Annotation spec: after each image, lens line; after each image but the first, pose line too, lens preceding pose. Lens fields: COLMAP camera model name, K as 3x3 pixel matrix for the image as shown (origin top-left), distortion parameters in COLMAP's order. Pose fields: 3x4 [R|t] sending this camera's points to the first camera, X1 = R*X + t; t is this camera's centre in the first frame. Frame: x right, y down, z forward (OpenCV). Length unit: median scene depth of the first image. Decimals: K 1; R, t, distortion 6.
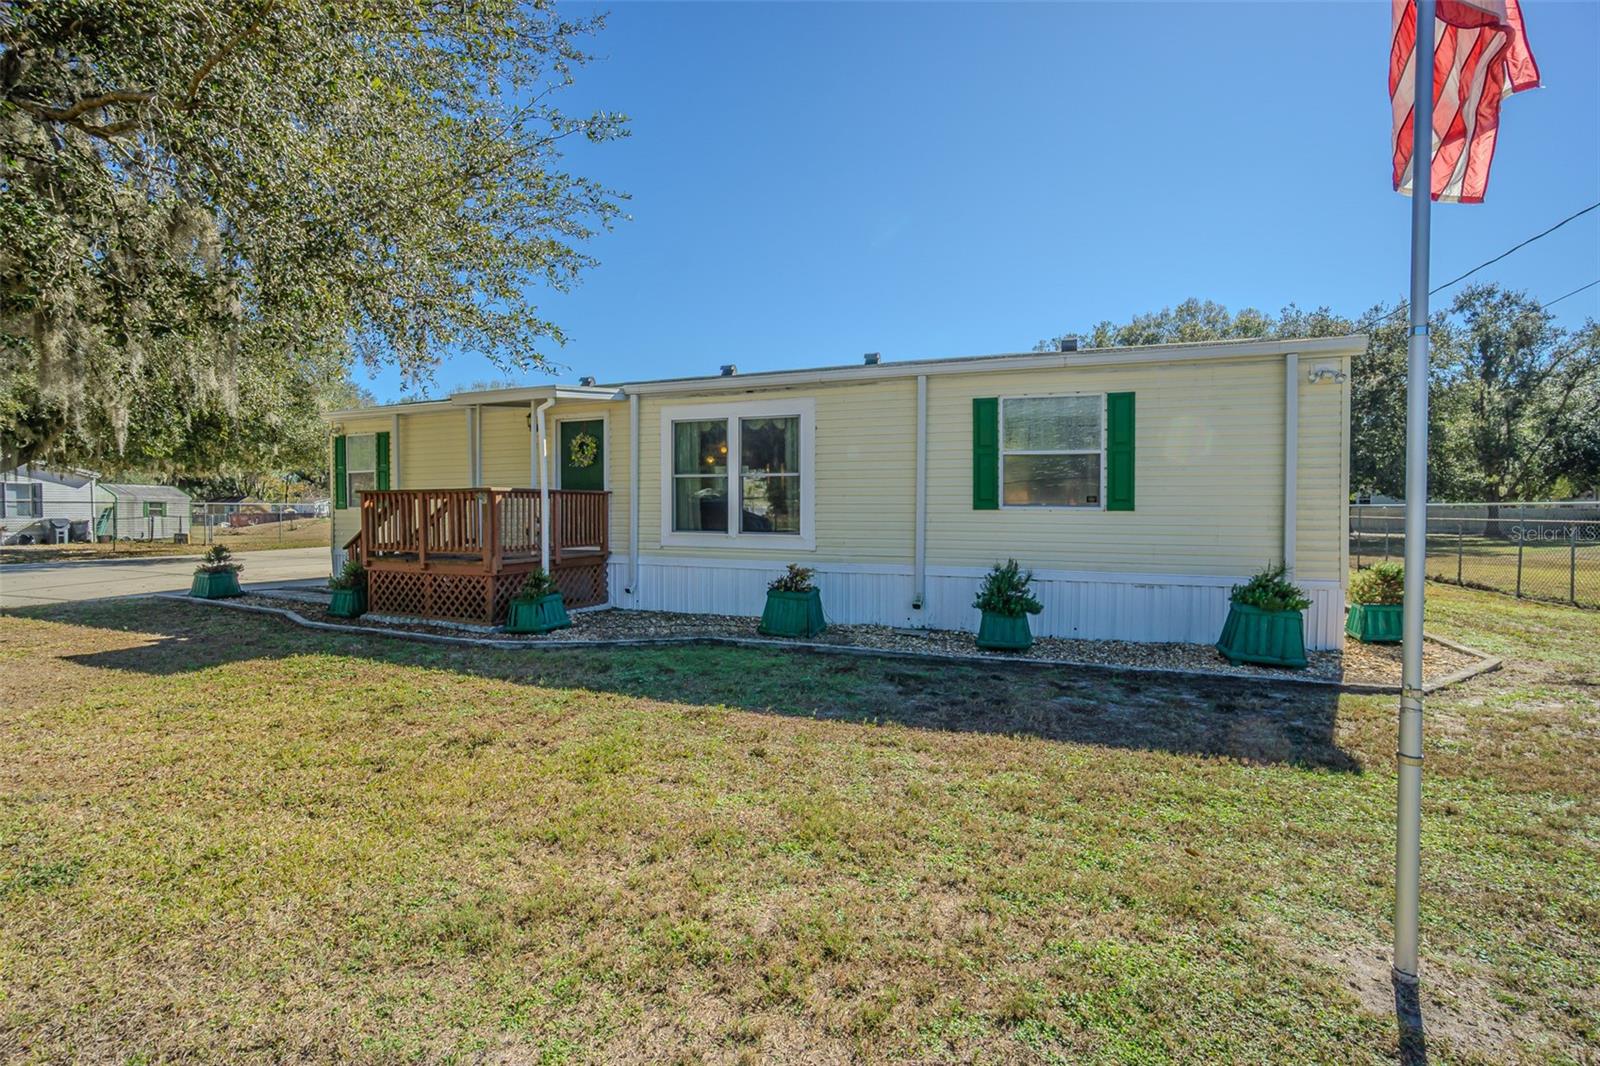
lens RADIAL K [[687.4, 0, 826.3], [0, 687.4, 536.8], [0, 0, 1]] dist [-0.005937, 0.001279]
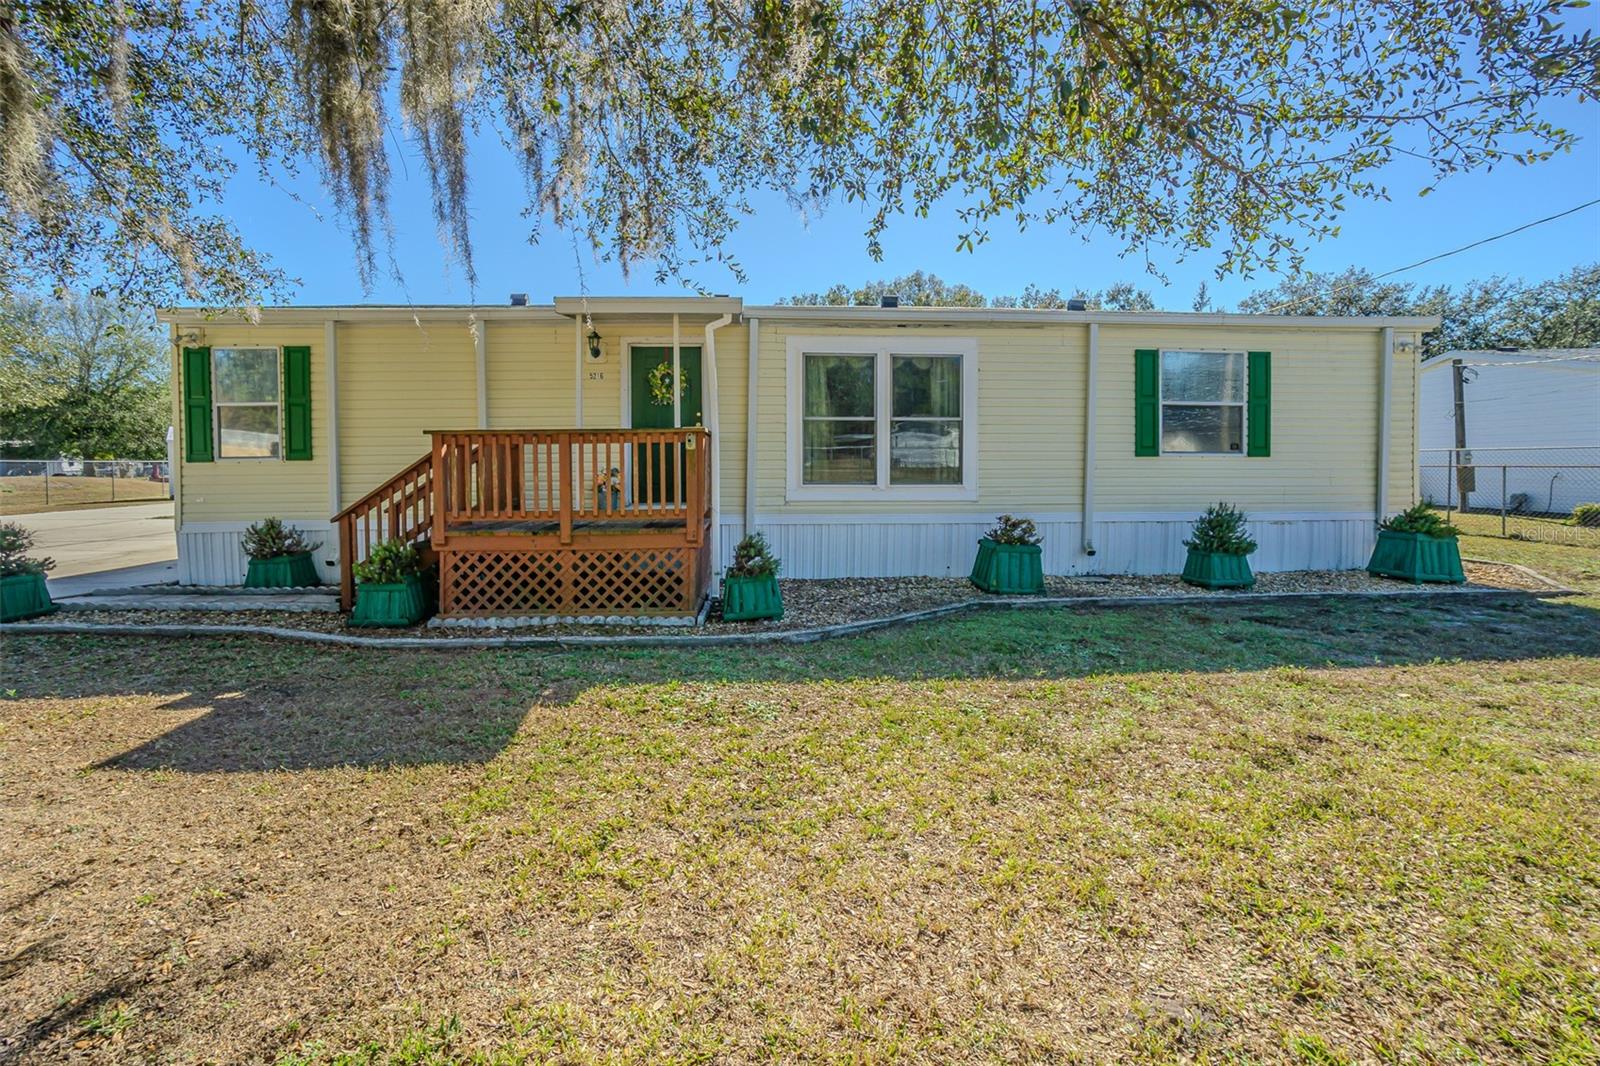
lens RADIAL K [[687.4, 0, 837.3], [0, 687.4, 494.6], [0, 0, 1]] dist [-0.005937, 0.001279]
pose [[0.908077, -0.027048, 0.417929, -0.620426], [0.022206, 0.999618, 0.016443, -0.009276], [-0.418215, -0.005651, 0.908331, 0.246374]]
